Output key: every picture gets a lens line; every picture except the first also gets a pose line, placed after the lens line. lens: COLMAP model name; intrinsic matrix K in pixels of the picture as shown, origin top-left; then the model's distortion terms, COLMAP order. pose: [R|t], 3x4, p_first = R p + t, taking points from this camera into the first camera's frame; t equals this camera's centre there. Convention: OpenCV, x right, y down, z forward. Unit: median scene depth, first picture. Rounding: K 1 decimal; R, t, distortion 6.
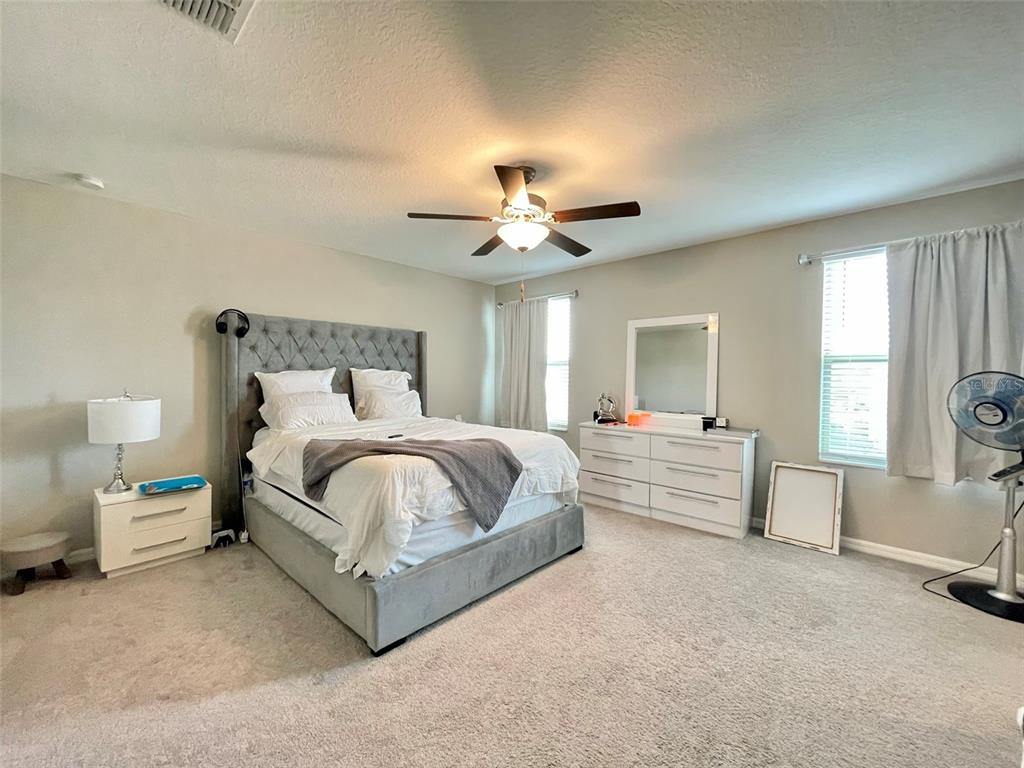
lens RADIAL K [[414.3, 0, 510.5], [0, 414.3, 384.4], [0, 0, 1]] dist [0.001021, 0.000217]
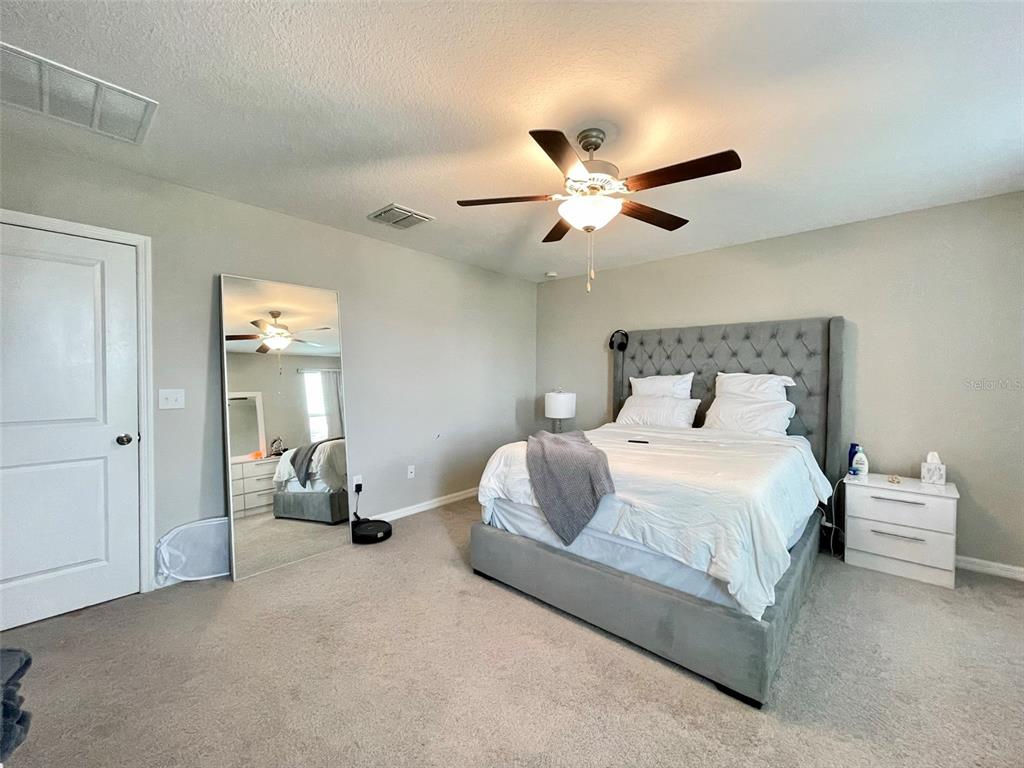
lens RADIAL K [[414.3, 0, 510.5], [0, 414.3, 384.4], [0, 0, 1]] dist [0.001021, 0.000217]
pose [[0.019873, 0.014470, -0.999698, 0.621469], [-0.027457, 0.999526, 0.013922, -0.014491], [0.999425, 0.027172, 0.020261, 0.596957]]
